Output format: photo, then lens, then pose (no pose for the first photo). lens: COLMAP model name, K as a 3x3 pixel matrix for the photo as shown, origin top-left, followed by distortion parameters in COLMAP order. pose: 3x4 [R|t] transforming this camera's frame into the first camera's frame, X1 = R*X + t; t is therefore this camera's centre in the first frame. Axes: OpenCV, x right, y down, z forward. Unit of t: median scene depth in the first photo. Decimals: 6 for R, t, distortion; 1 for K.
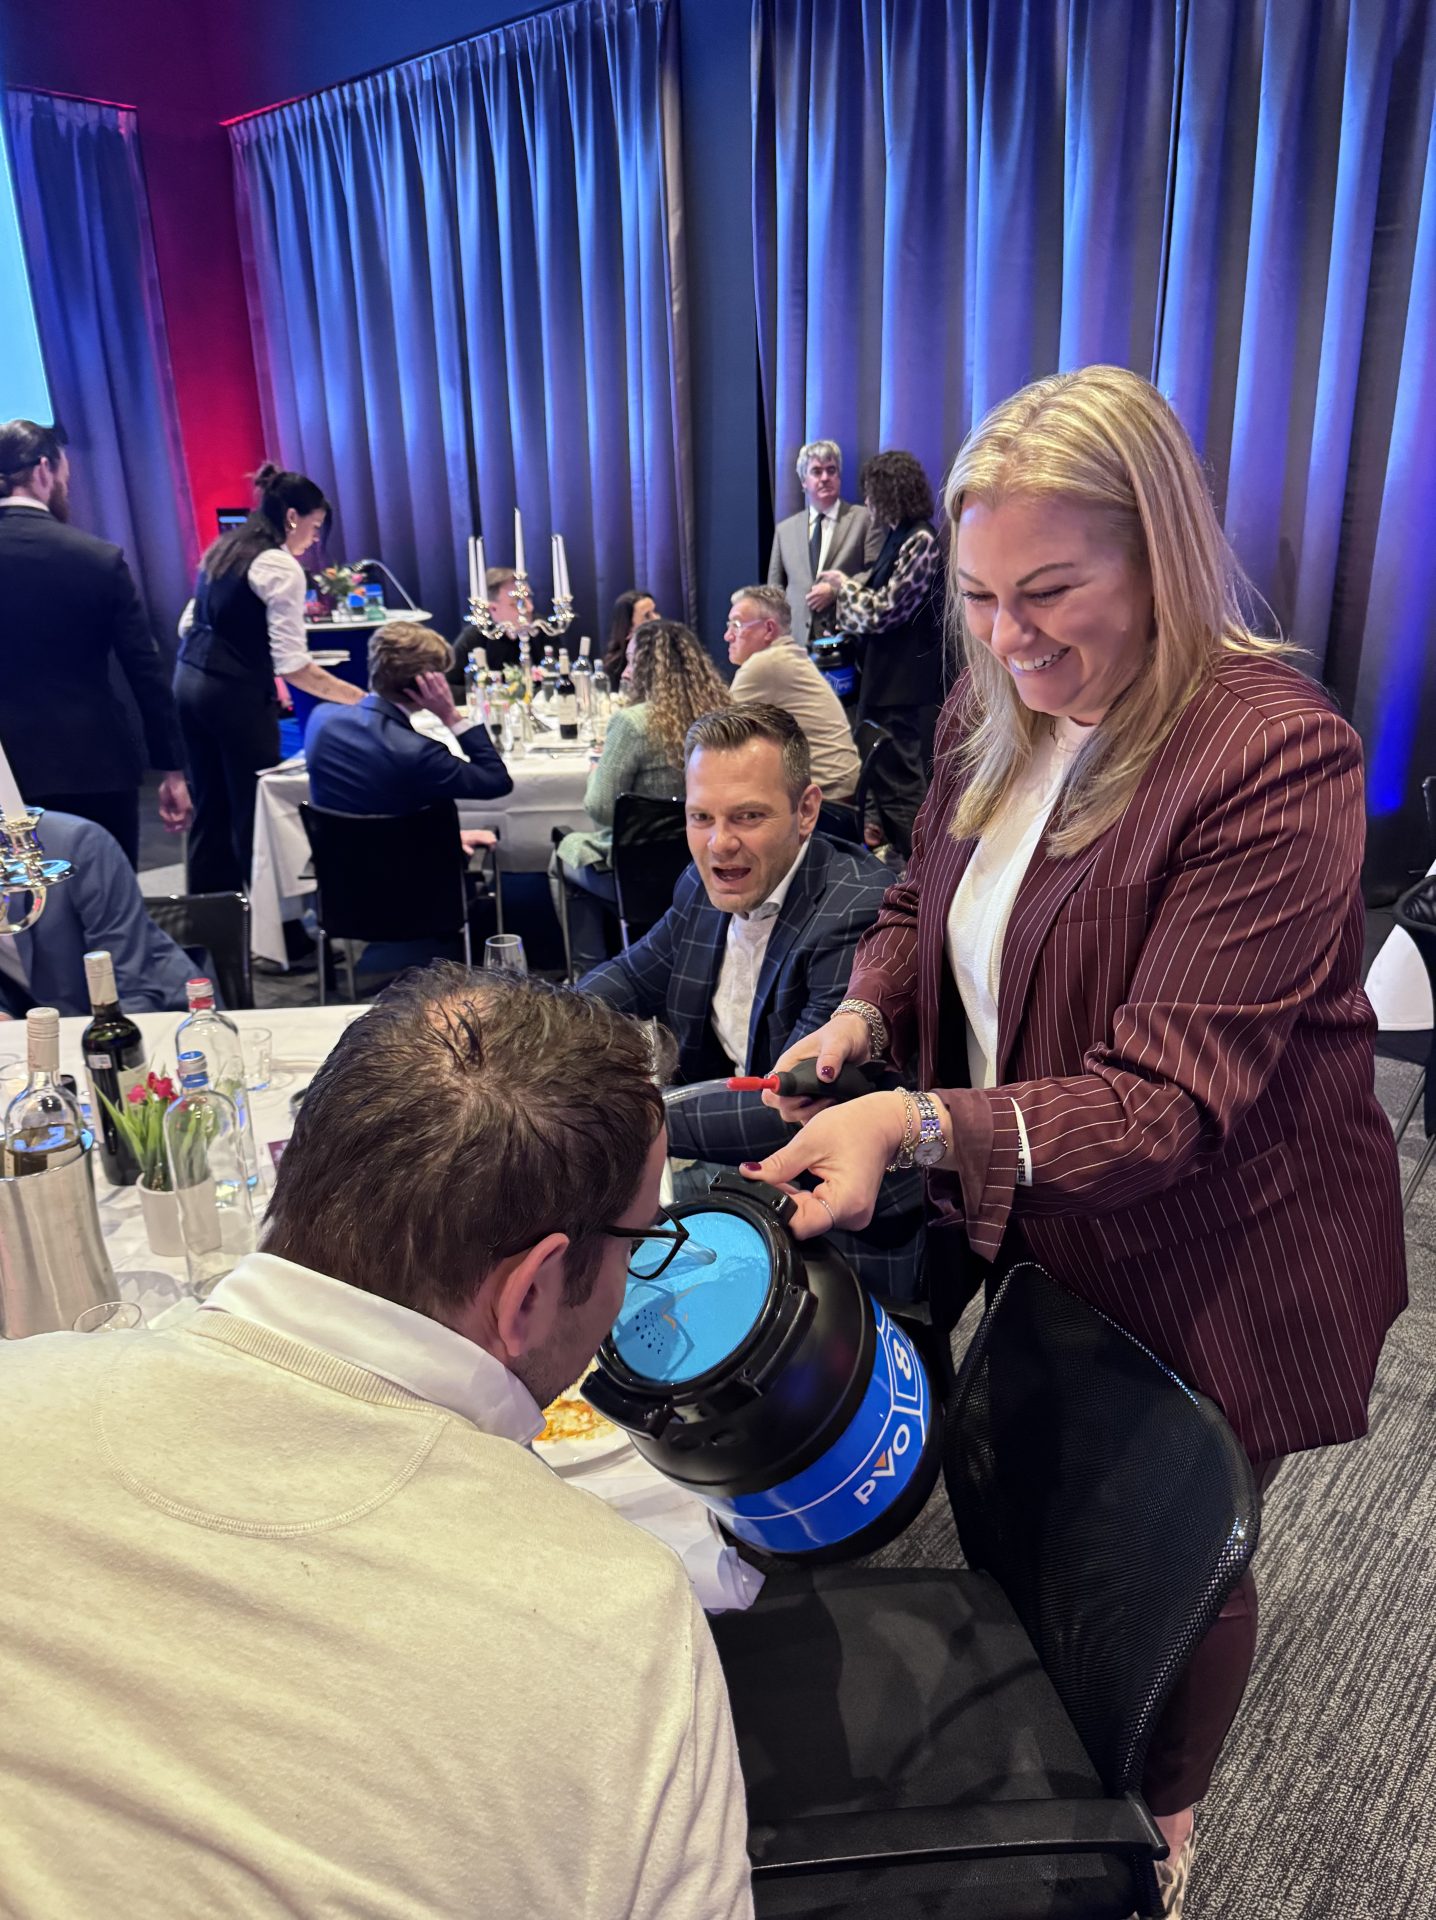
lens RADIAL K [[1365.1, 0, 721.0], [0, 1365.1, 955.1], [0, 0, 1]] dist [0.022485, -0.017742]
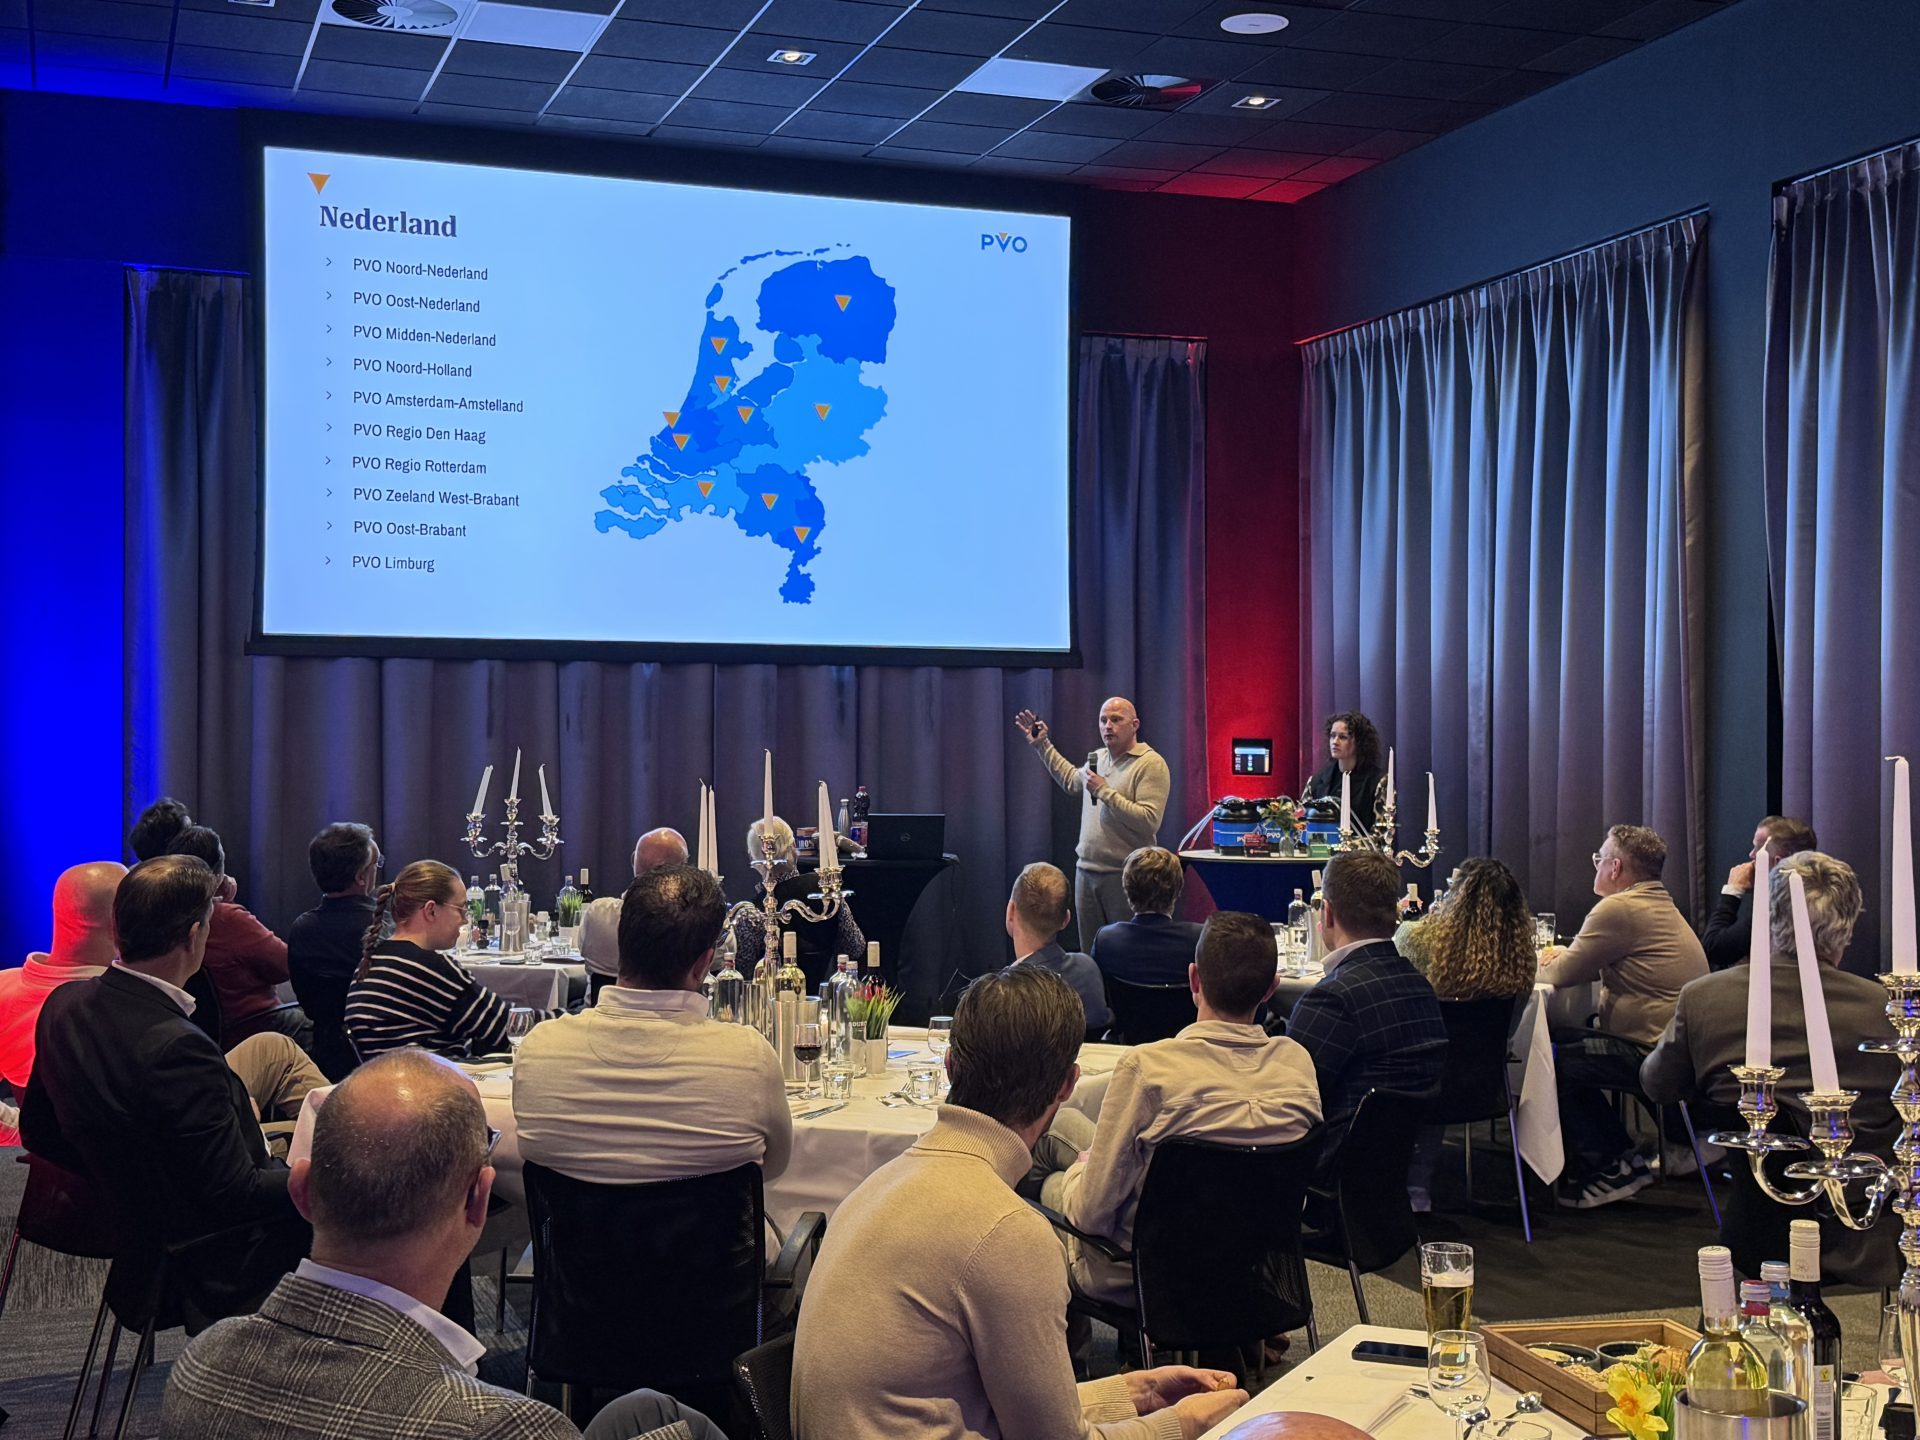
lens RADIAL K [[2540.1, 0, 962.0], [0, 2540.1, 739.3], [0, 0, 1]] dist [0.029064, 0.000000]
pose [[0.864670, 0.025609, -0.501687, 0.330390], [-0.179939, 0.948220, -0.261727, 0.143314], [0.469007, 0.316581, 0.824505, -0.459862]]
